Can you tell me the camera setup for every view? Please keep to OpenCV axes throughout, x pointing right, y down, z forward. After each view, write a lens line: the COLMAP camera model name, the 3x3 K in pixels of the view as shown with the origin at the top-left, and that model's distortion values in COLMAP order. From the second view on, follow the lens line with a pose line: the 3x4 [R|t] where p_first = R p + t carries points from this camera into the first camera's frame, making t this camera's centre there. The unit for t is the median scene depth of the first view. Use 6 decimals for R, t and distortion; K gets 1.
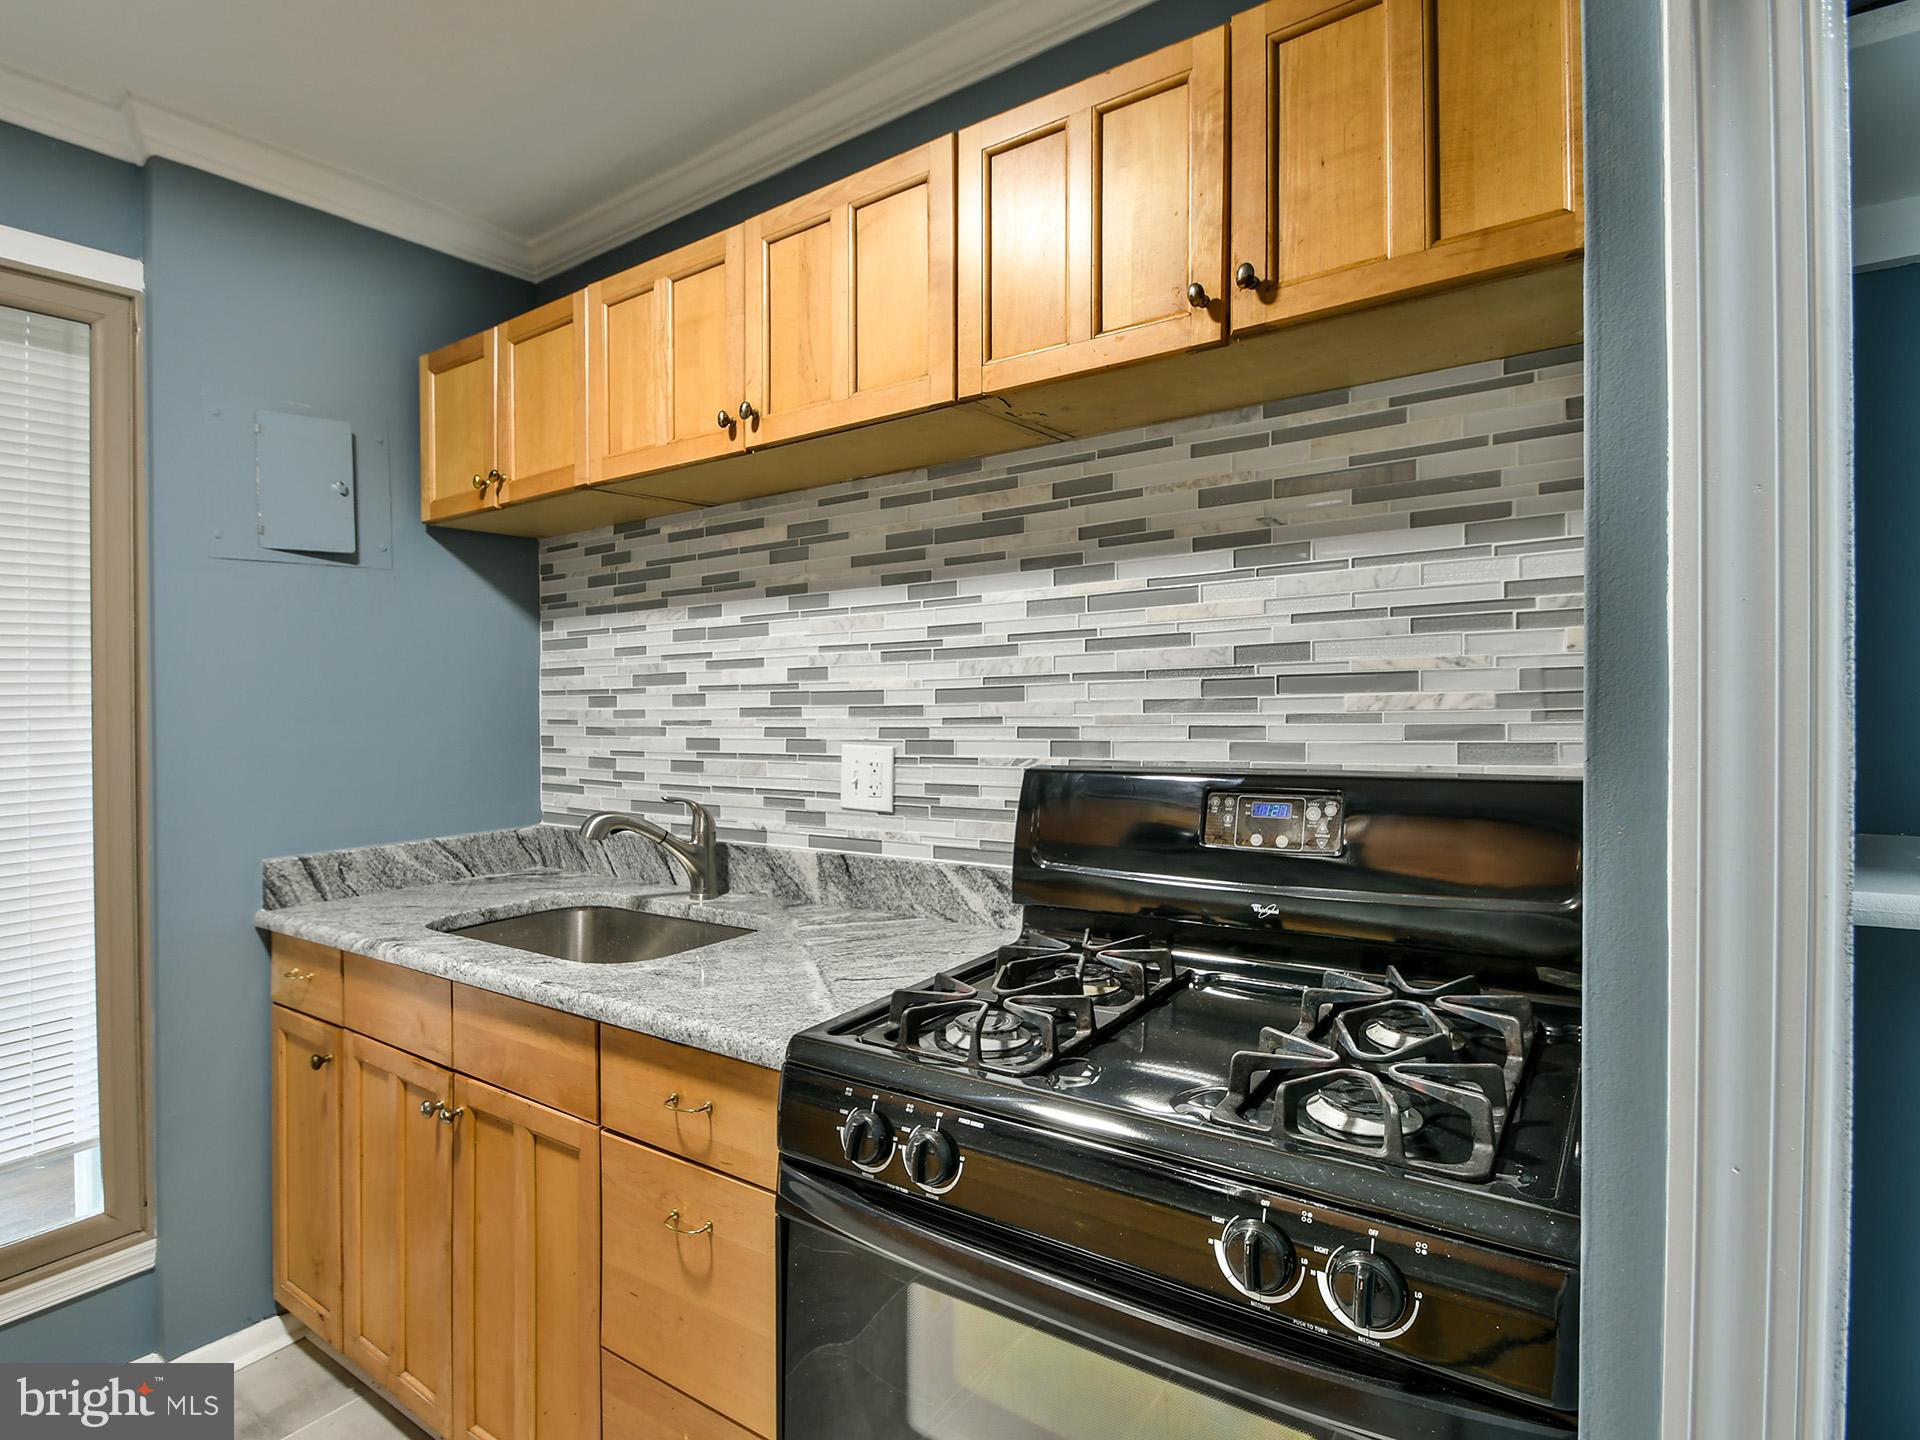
lens RADIAL K [[989.3, 0, 902.6], [0, 989.3, 691.5], [0, 0, 1]] dist [0.002450, -0.006280]
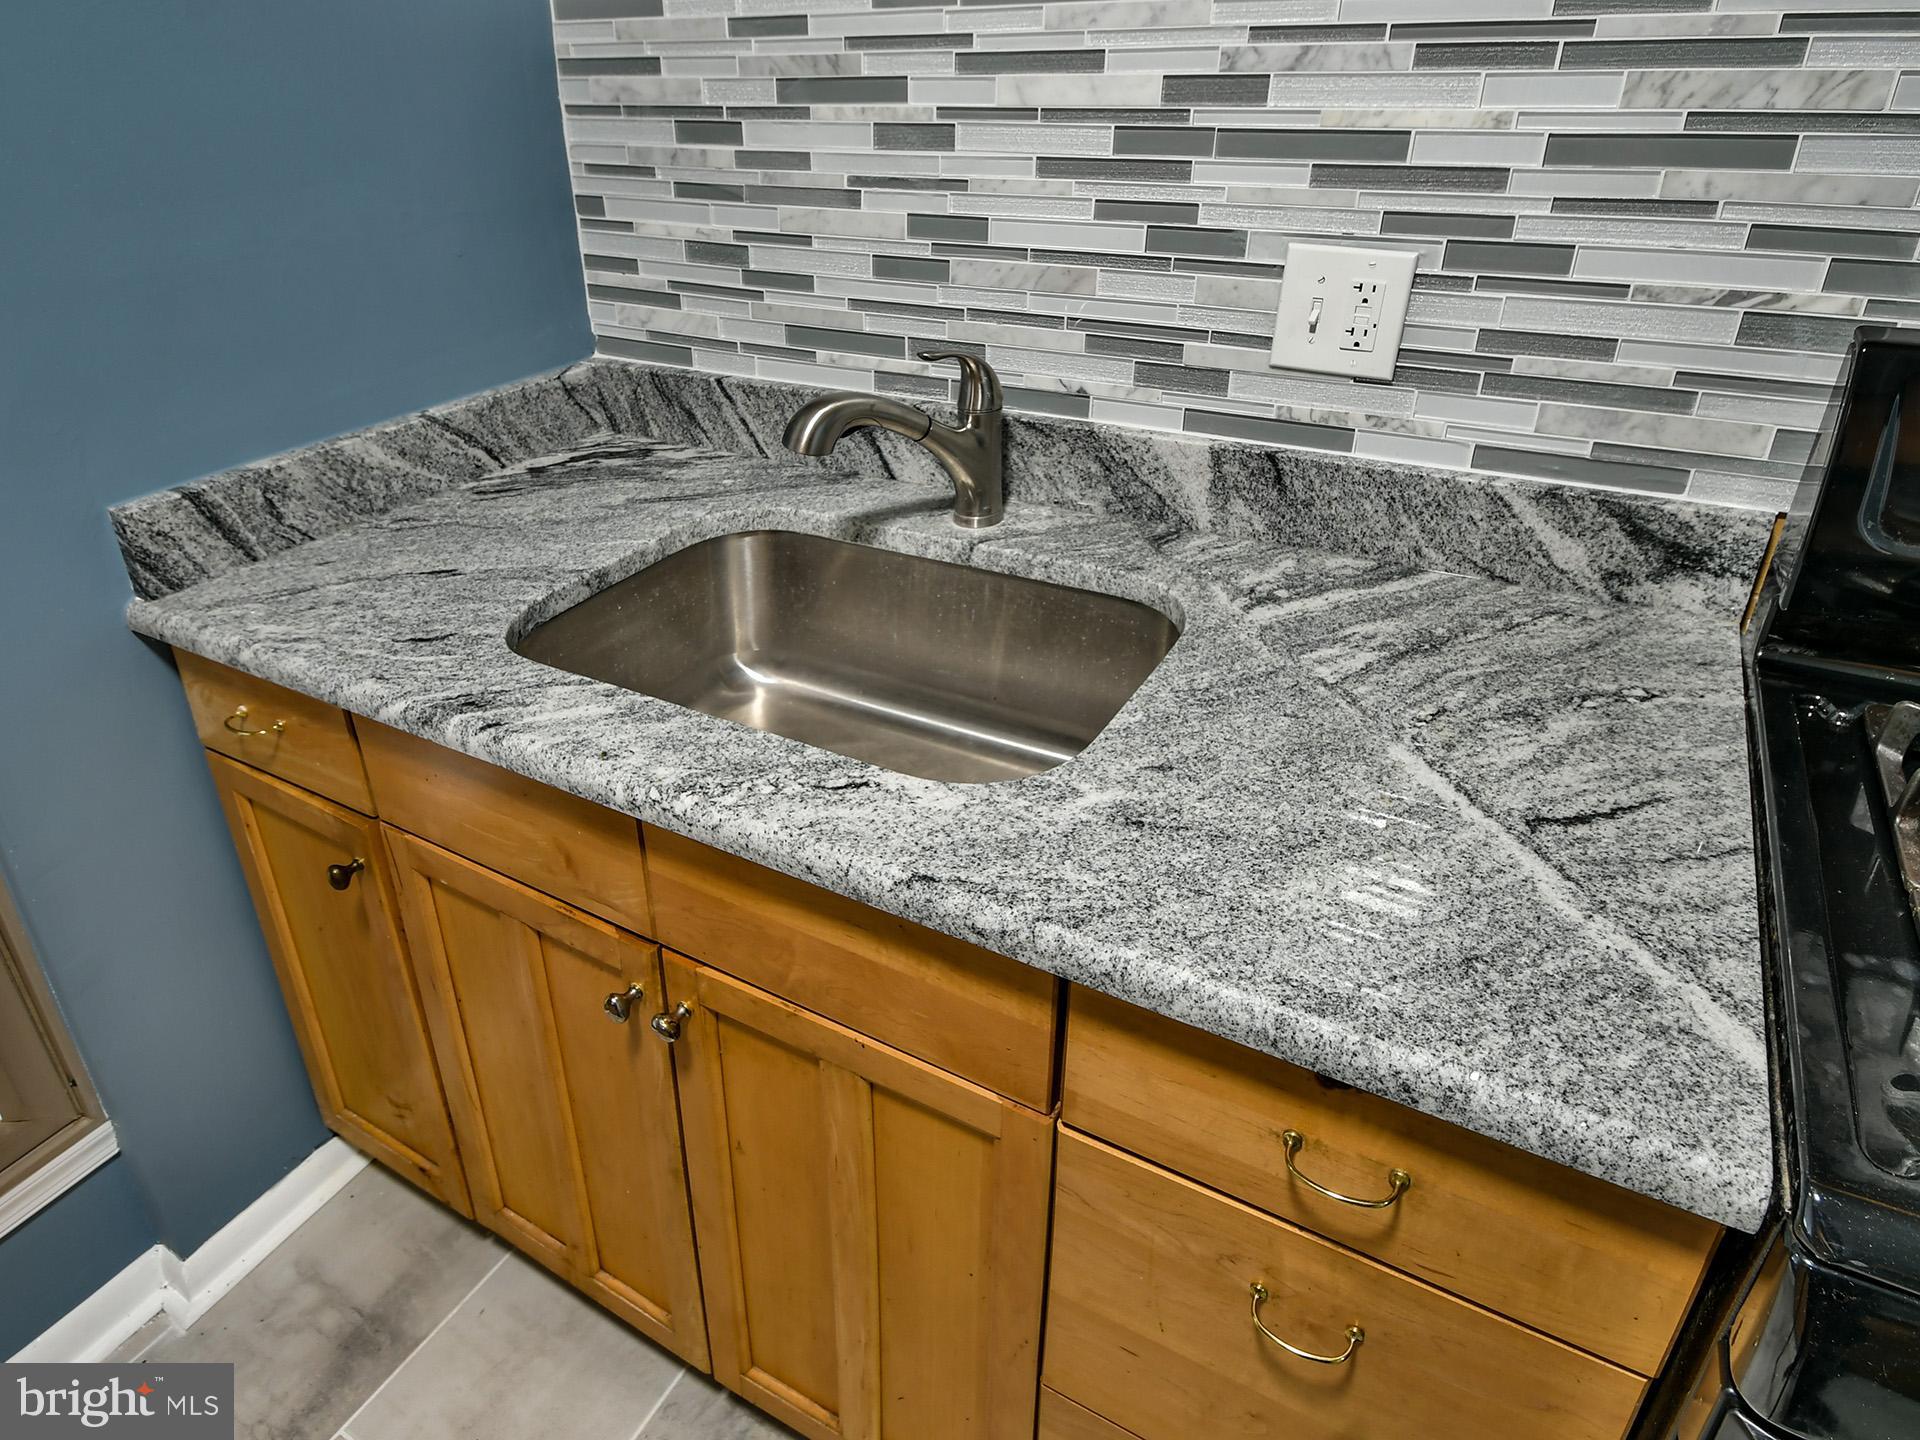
lens RADIAL K [[1146.2, 0, 969.1], [0, 1146.2, 519.8], [0, 0, 1]] dist [0.000939, -0.003392]
pose [[0.992757, -0.050020, 0.109234, -0.282787], [0.002516, 0.917666, 0.397345, -0.047132], [-0.120115, -0.394192, 0.911145, 0.425650]]
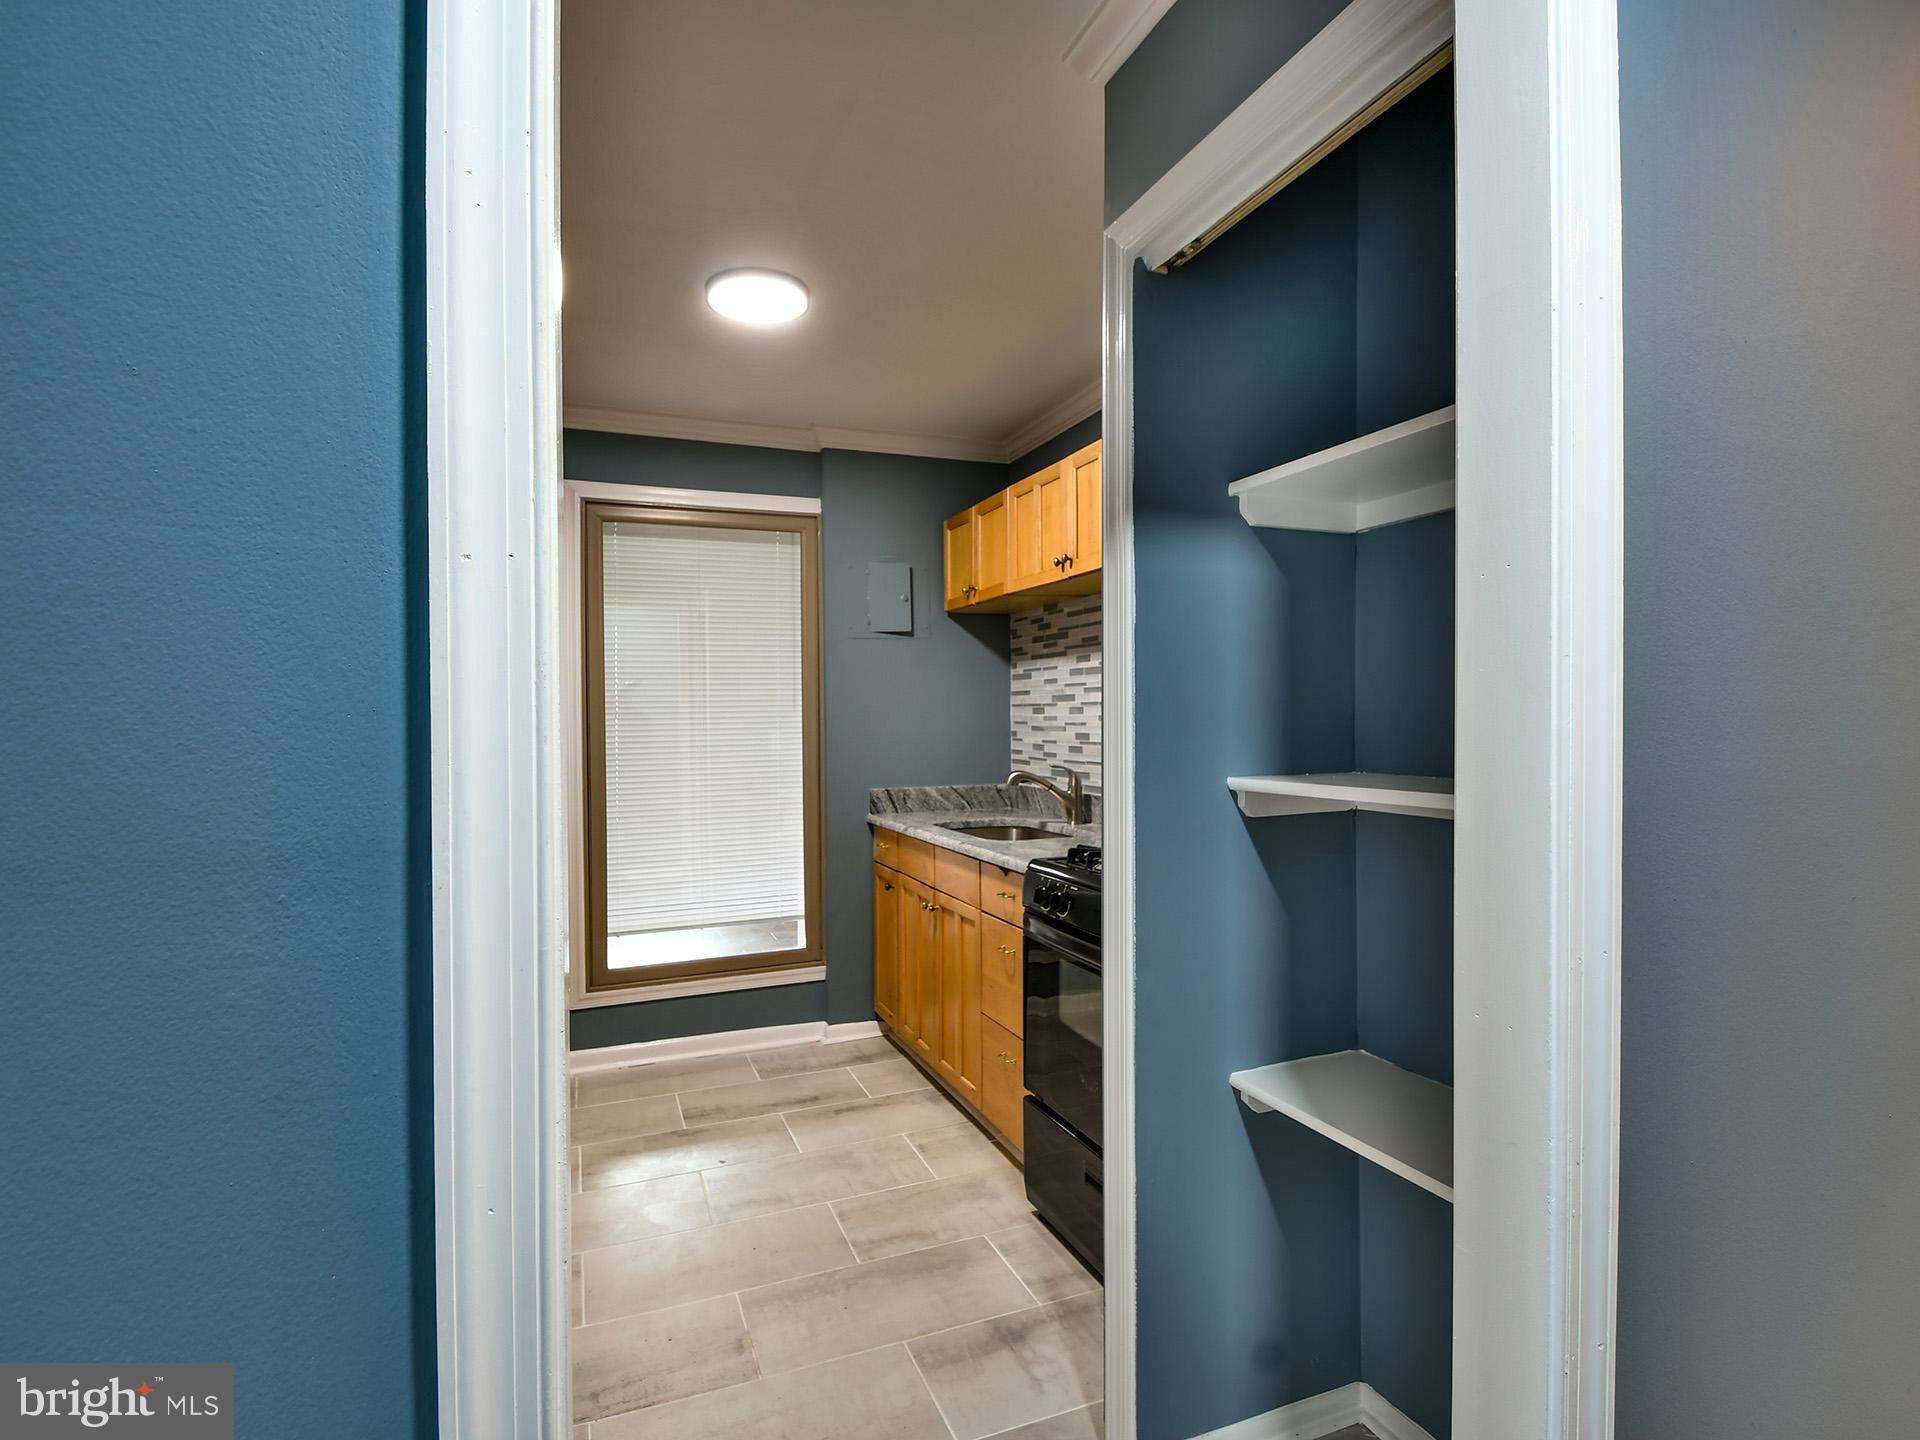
lens RADIAL K [[989.3, 0, 967.0], [0, 989.3, 727.2], [0, 0, 1]] dist [0.002450, -0.006280]
pose [[0.854239, 0.017543, -0.519584, 0.546238], [-0.003311, 0.999594, 0.028306, -0.011250], [0.519869, -0.022460, 0.853951, -0.588926]]
